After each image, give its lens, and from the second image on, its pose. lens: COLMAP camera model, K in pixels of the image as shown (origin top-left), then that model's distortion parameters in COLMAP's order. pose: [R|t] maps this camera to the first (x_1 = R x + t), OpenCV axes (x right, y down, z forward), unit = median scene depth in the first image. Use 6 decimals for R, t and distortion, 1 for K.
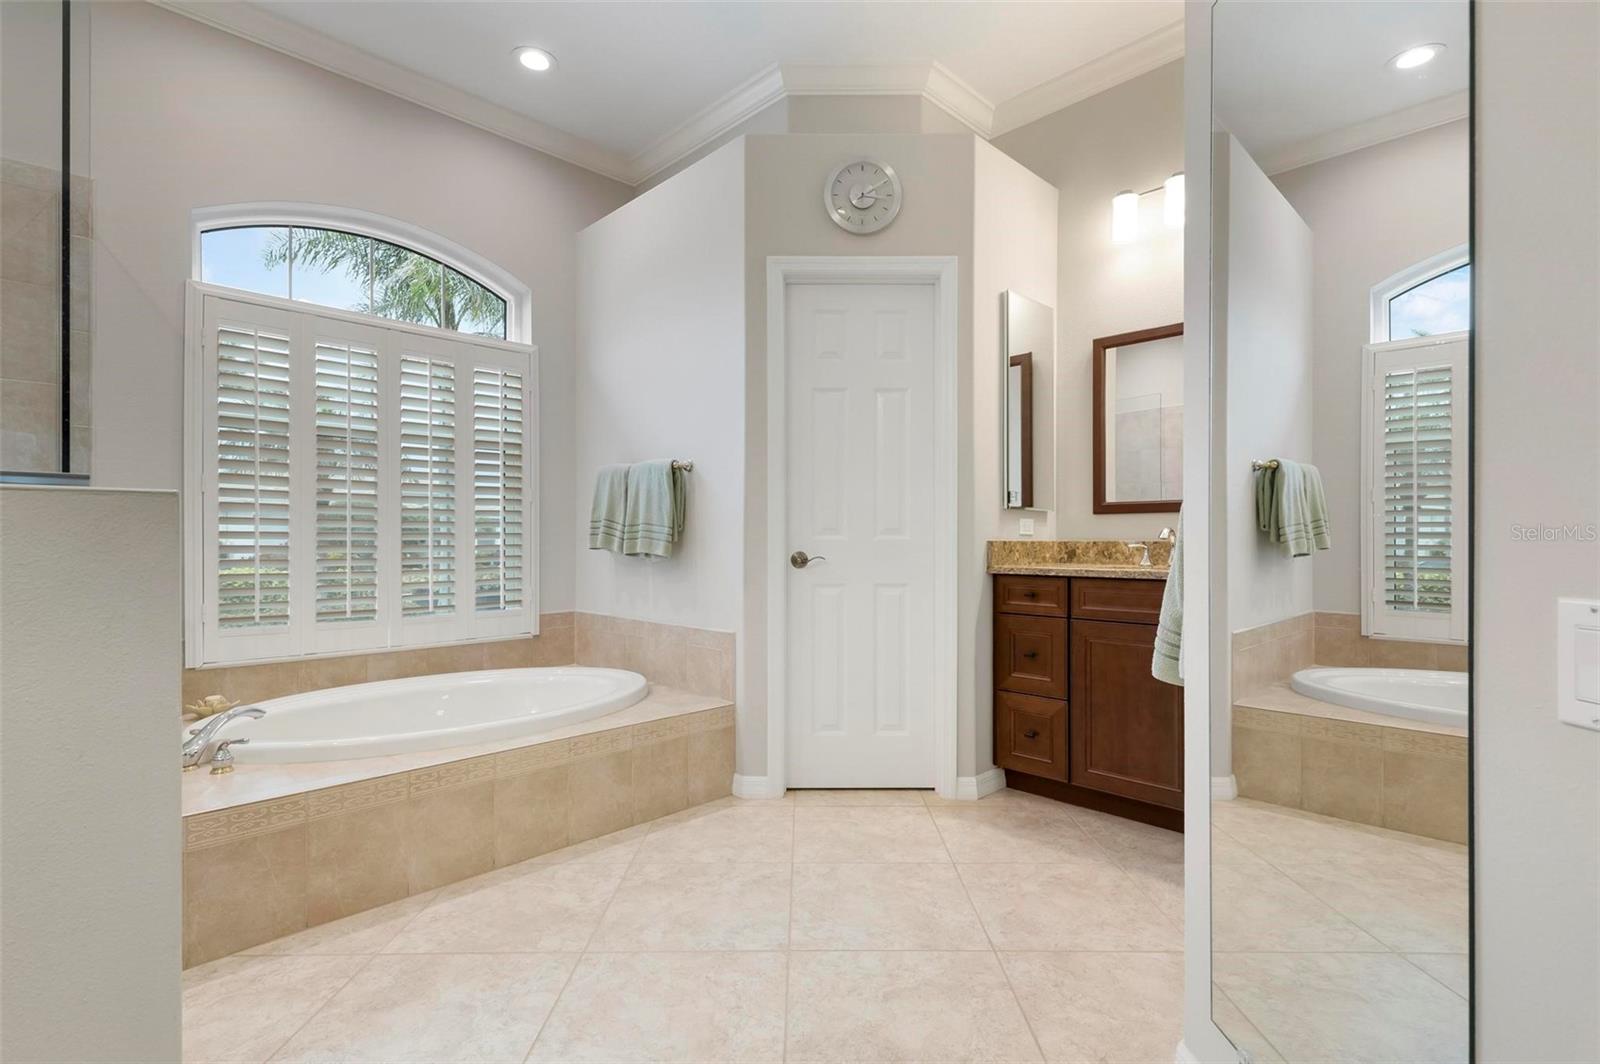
lens RADIAL K [[760.3, 0, 823.5], [0, 760.3, 535.7], [0, 0, 1]] dist [0.012585, -0.000861]
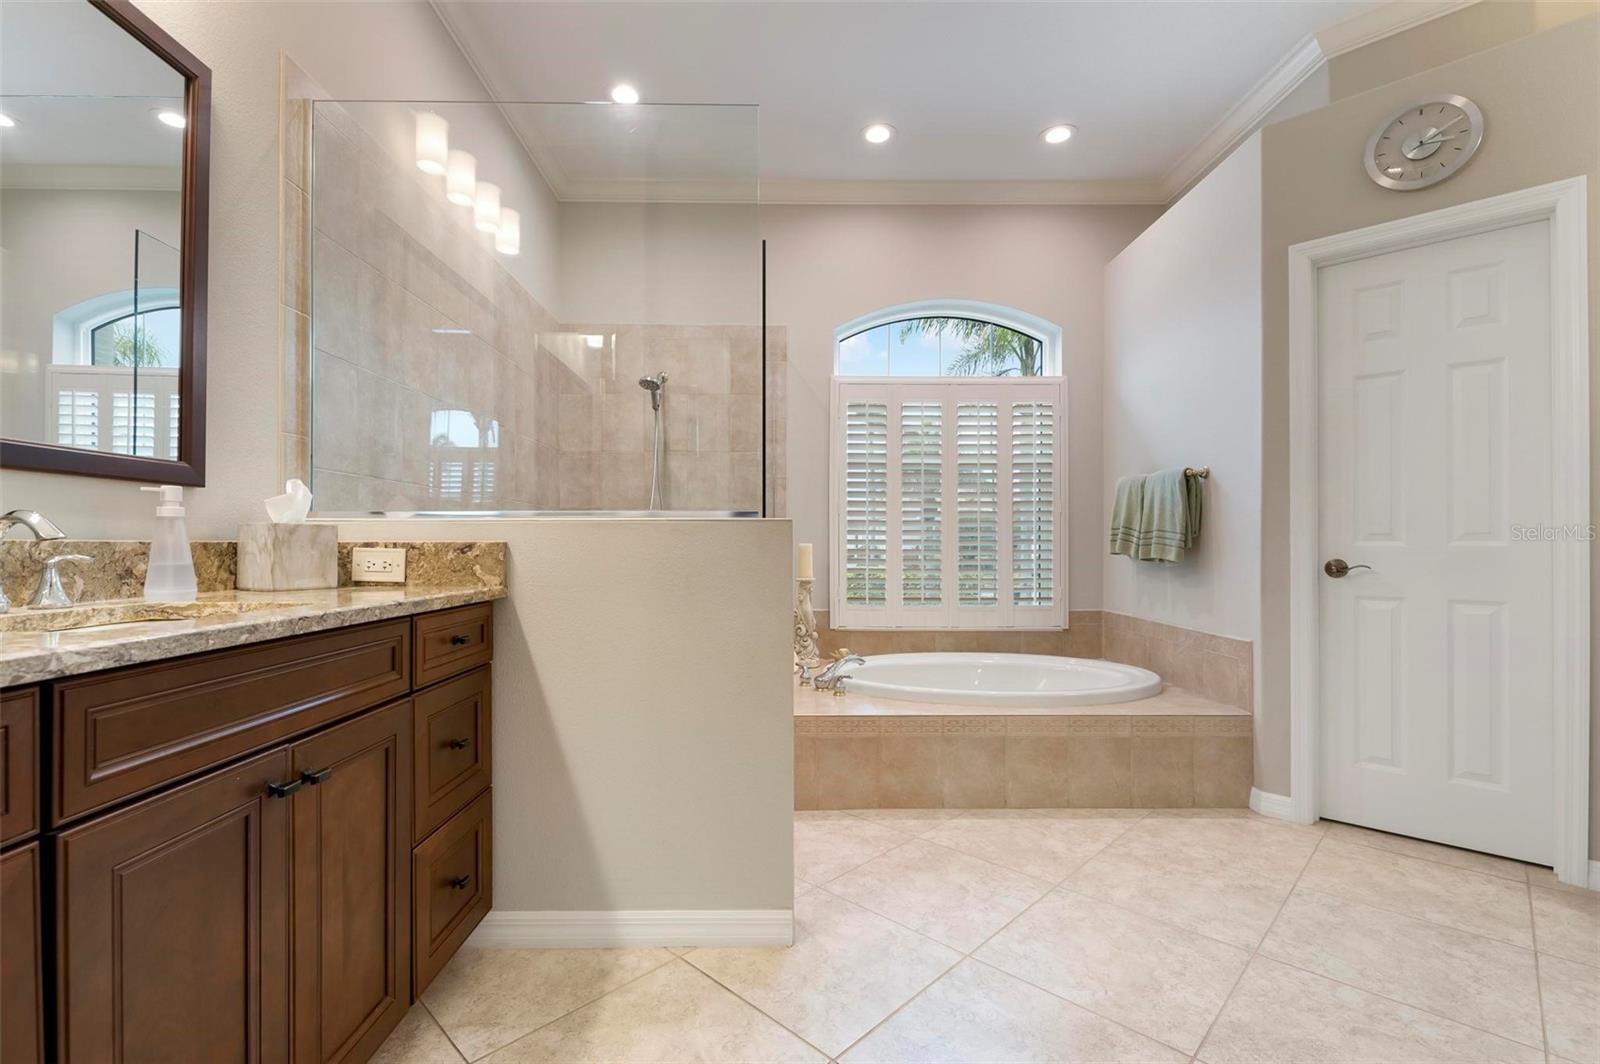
lens RADIAL K [[732.7, 0, 800.0], [0, 732.7, 532.0], [0, 0, 1]] dist [-0.001466, -0.001330]
pose [[0.710893, -0.010451, -0.703223, 0.136492], [0.000920, 0.999903, -0.013930, 0.000002], [0.703300, 0.009256, 0.710833, -0.074012]]
